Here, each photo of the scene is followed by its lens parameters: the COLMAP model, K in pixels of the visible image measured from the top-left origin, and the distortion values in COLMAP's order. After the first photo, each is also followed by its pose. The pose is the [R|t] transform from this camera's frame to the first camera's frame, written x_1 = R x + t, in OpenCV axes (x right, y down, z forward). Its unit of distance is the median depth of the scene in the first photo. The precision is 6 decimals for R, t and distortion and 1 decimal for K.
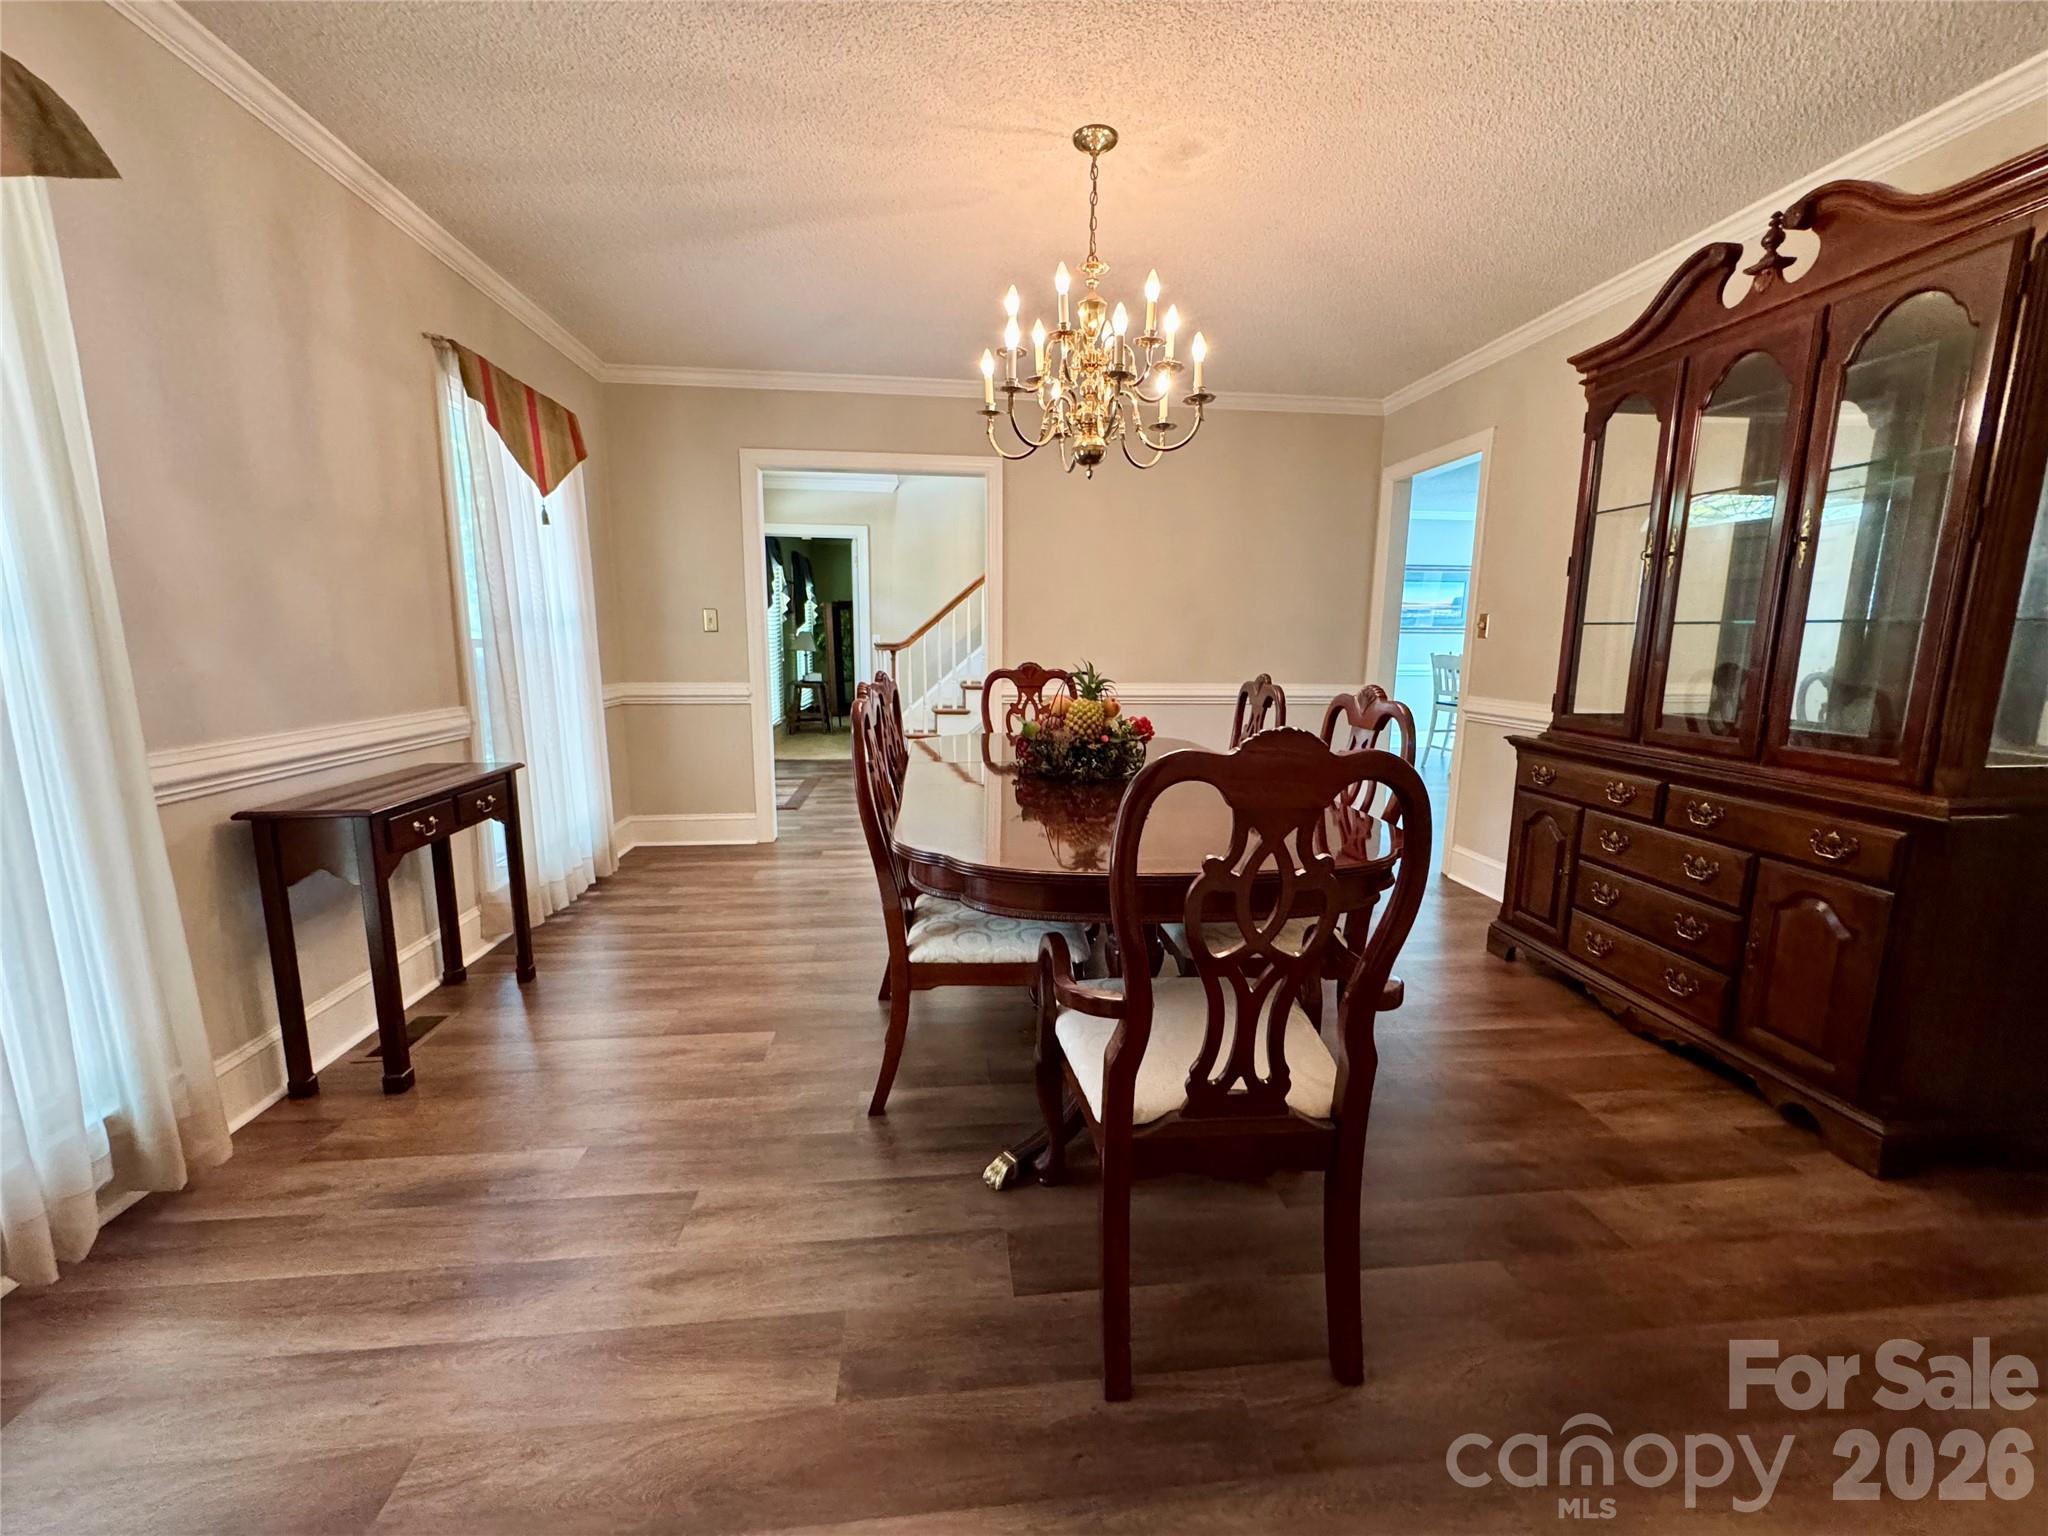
lens RADIAL K [[822.9, 0, 1027.4], [0, 822.9, 764.4], [0, 0, 1]] dist [0.004332, -0.000013]
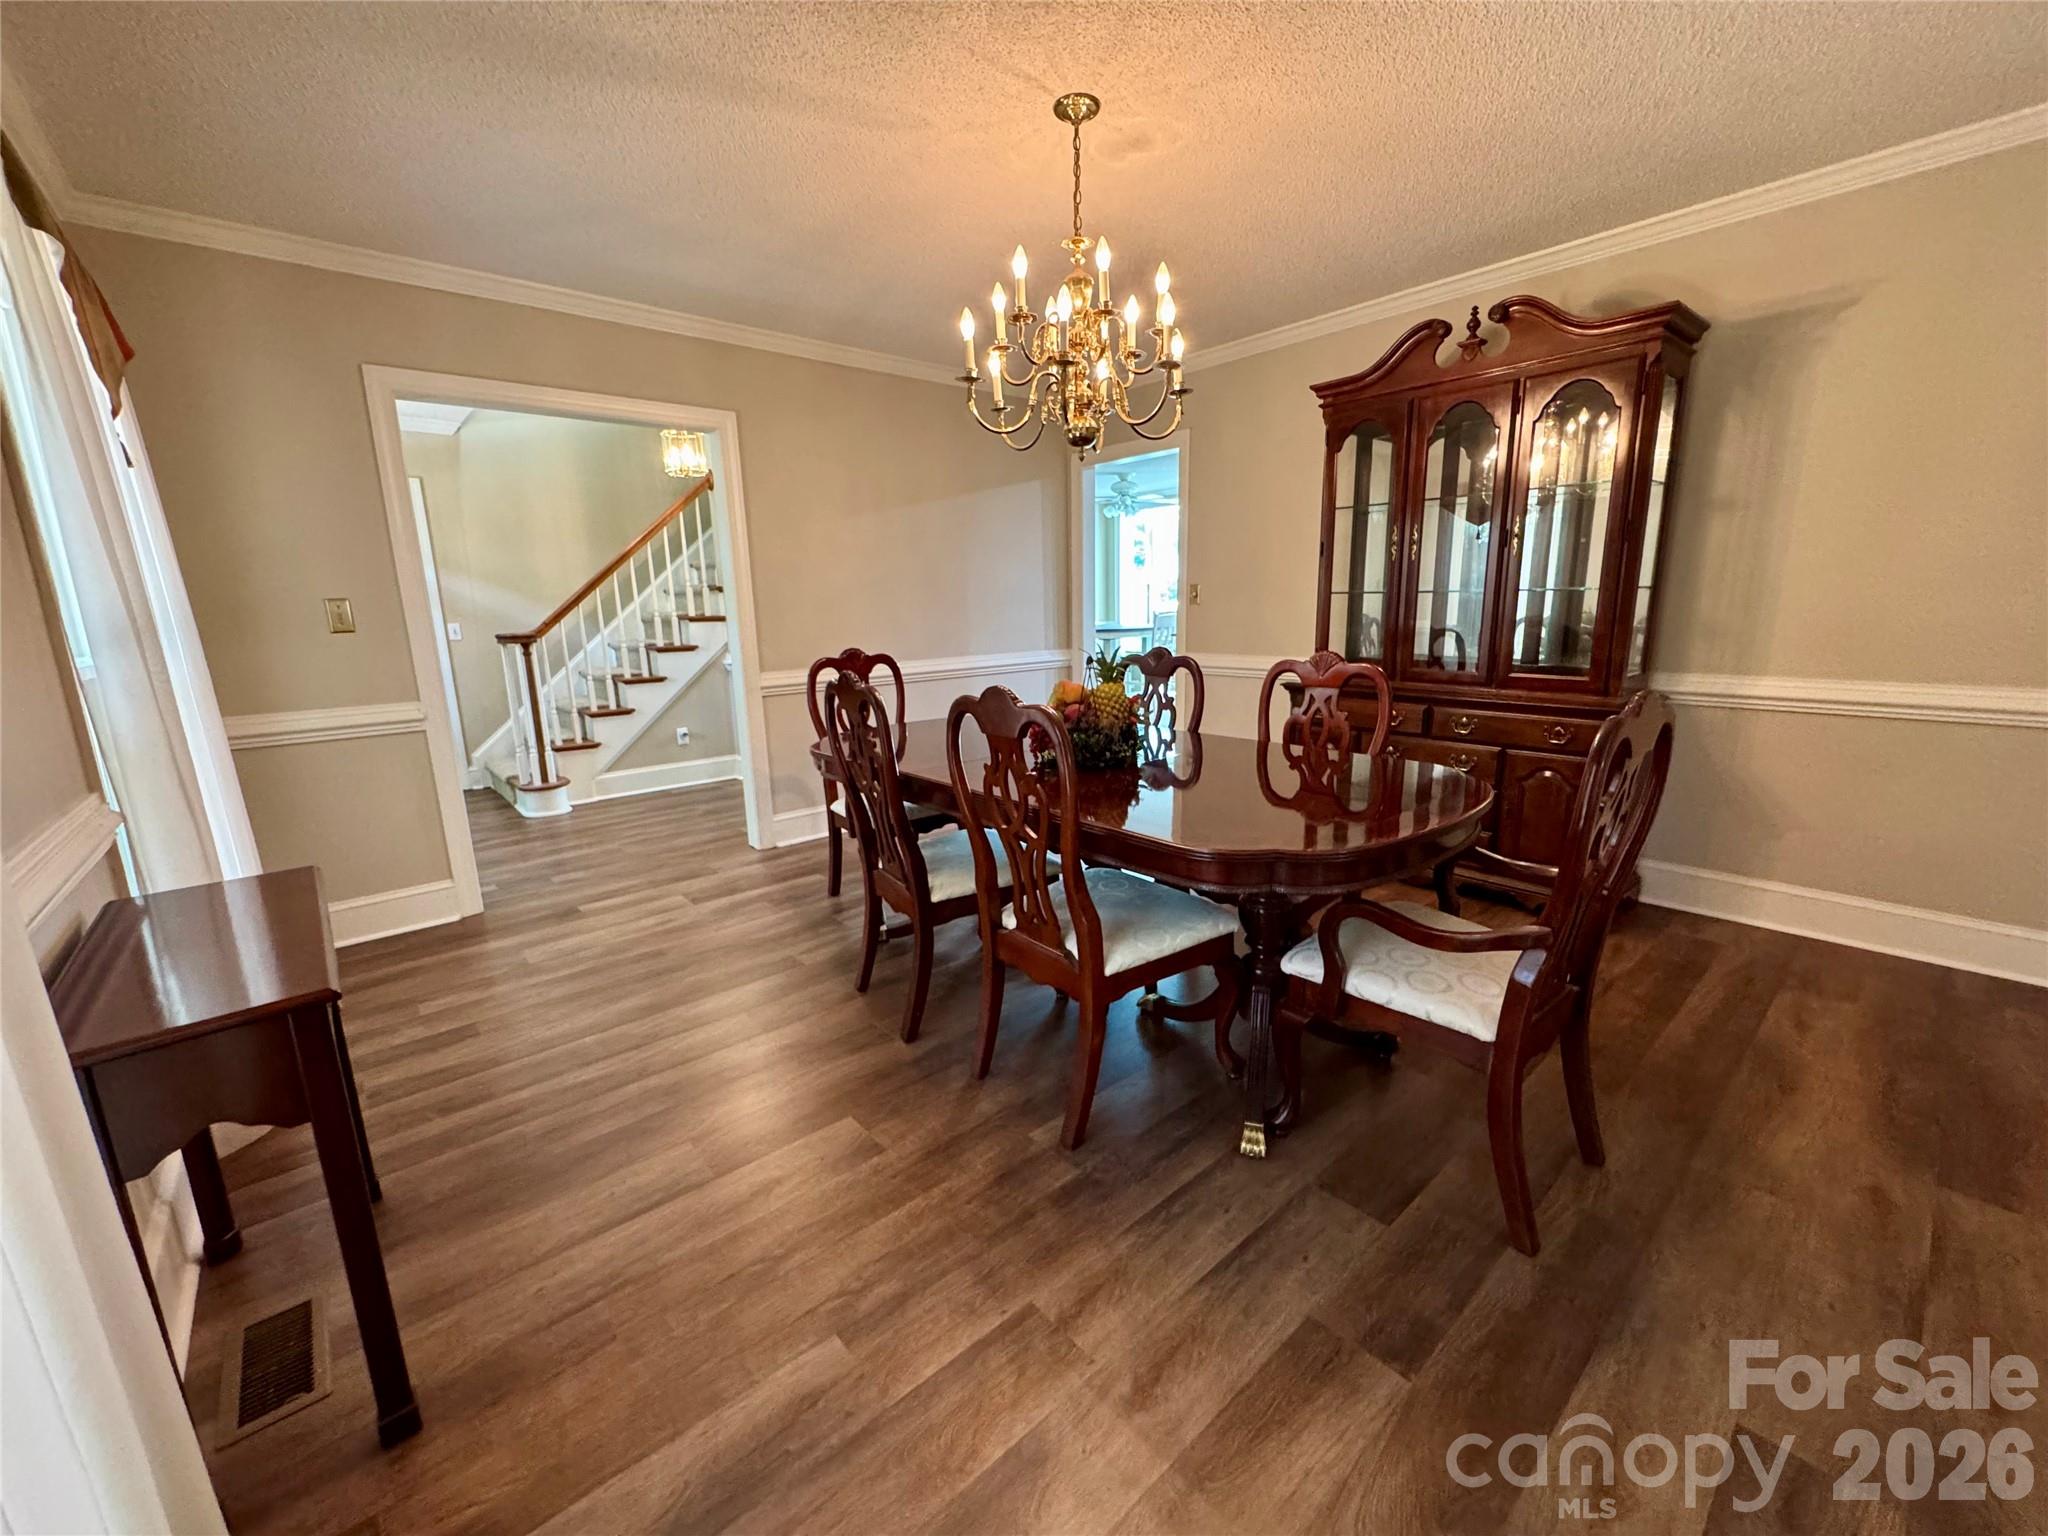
lens RADIAL K [[816.8, 0, 1024.0], [0, 816.8, 768.0], [0, 0, 1]] dist [-0.001600, 0.000031]
pose [[0.821462, -0.145651, 0.551349, -0.605447], [0.120148, 0.989335, 0.082346, -0.074877], [-0.557463, -0.001401, 0.830201, 0.235384]]
